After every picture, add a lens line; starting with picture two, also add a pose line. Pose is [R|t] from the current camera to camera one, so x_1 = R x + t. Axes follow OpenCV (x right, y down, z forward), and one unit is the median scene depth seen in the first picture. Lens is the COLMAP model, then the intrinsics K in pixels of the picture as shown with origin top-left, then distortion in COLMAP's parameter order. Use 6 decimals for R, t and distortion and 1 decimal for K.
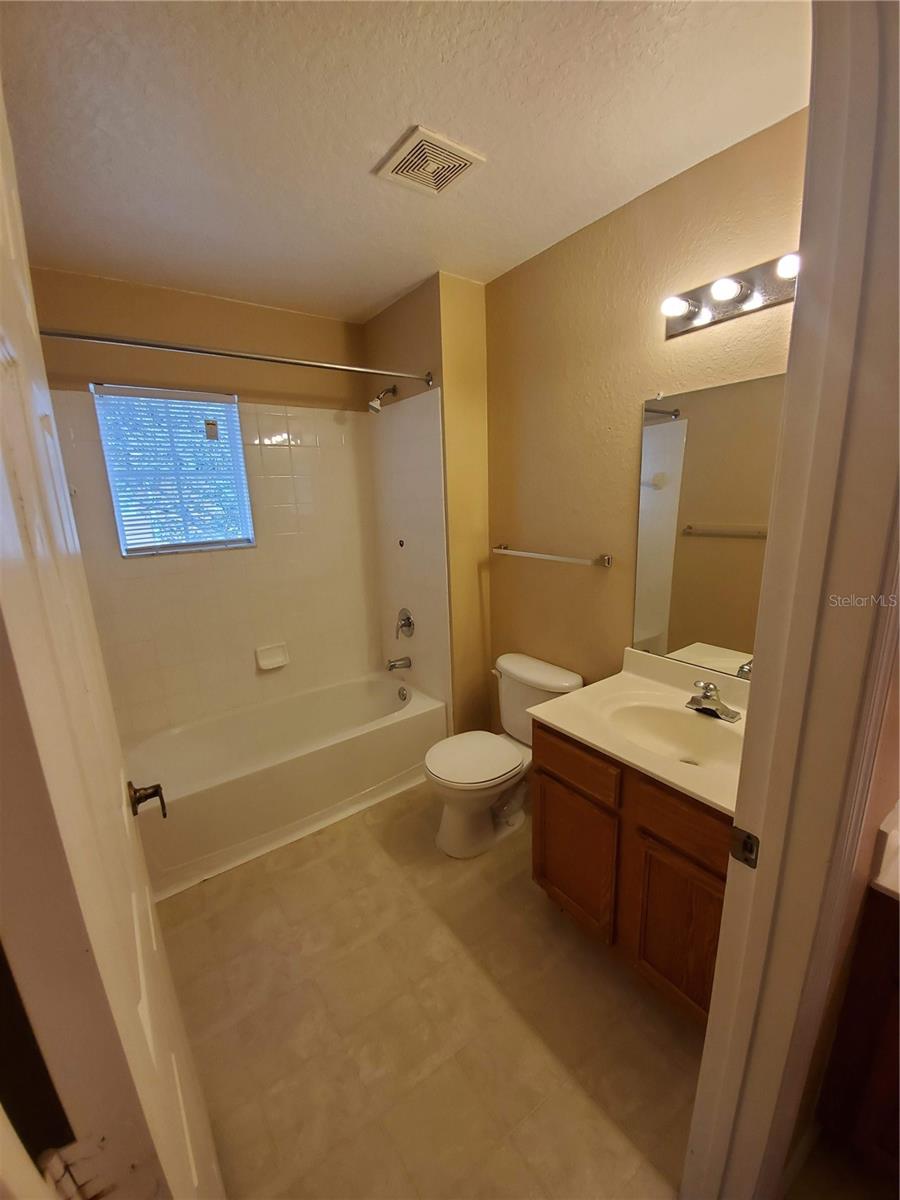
lens RADIAL K [[475.9, 0, 451.0], [0, 475.9, 599.8], [0, 0, 1]] dist [-0.000744, -0.010136]
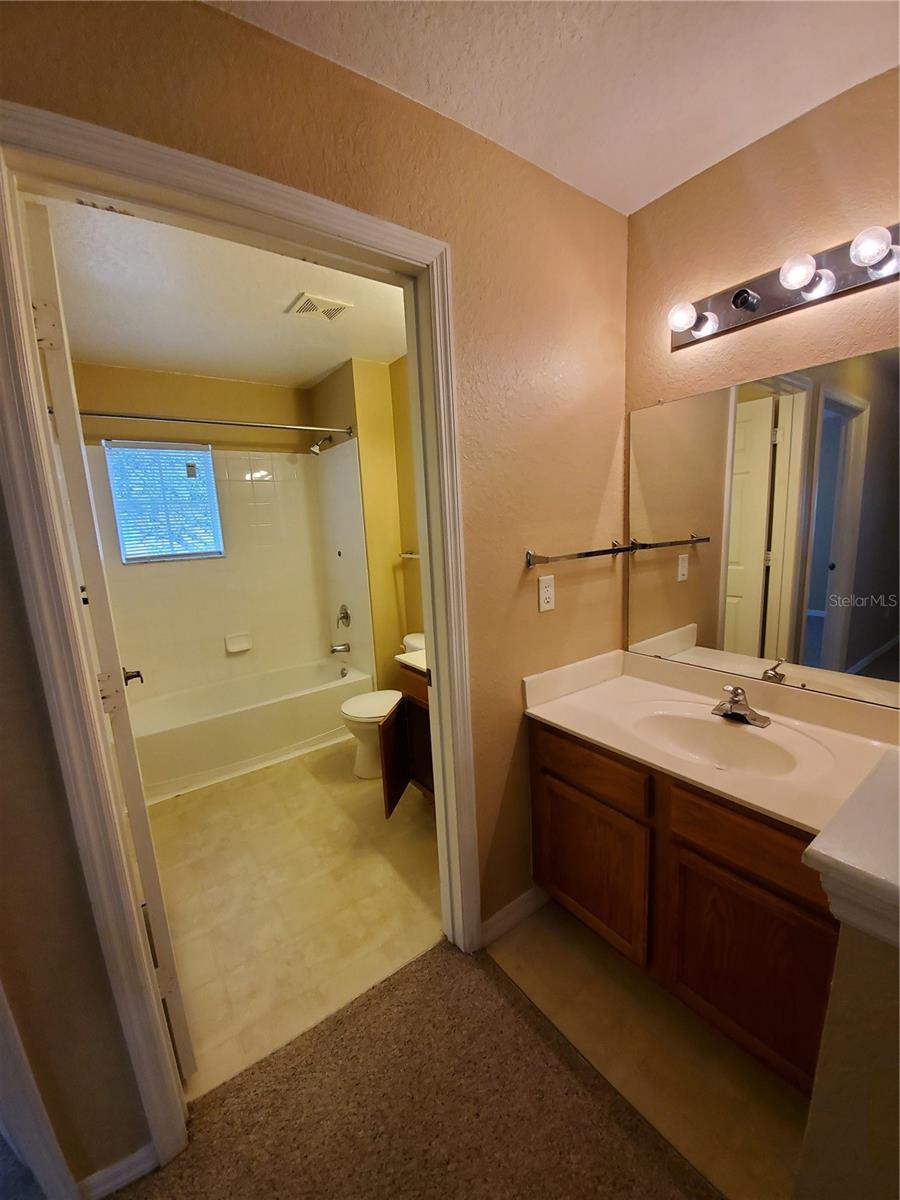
lens RADIAL K [[475.9, 0, 456.8], [0, 475.9, 599.7], [0, 0, 1]] dist [-0.000744, -0.010136]
pose [[0.999806, -0.018031, 0.007931, 0.221297], [0.018474, 0.998031, -0.059947, 0.099050], [-0.006834, 0.060082, 0.998170, -0.314452]]
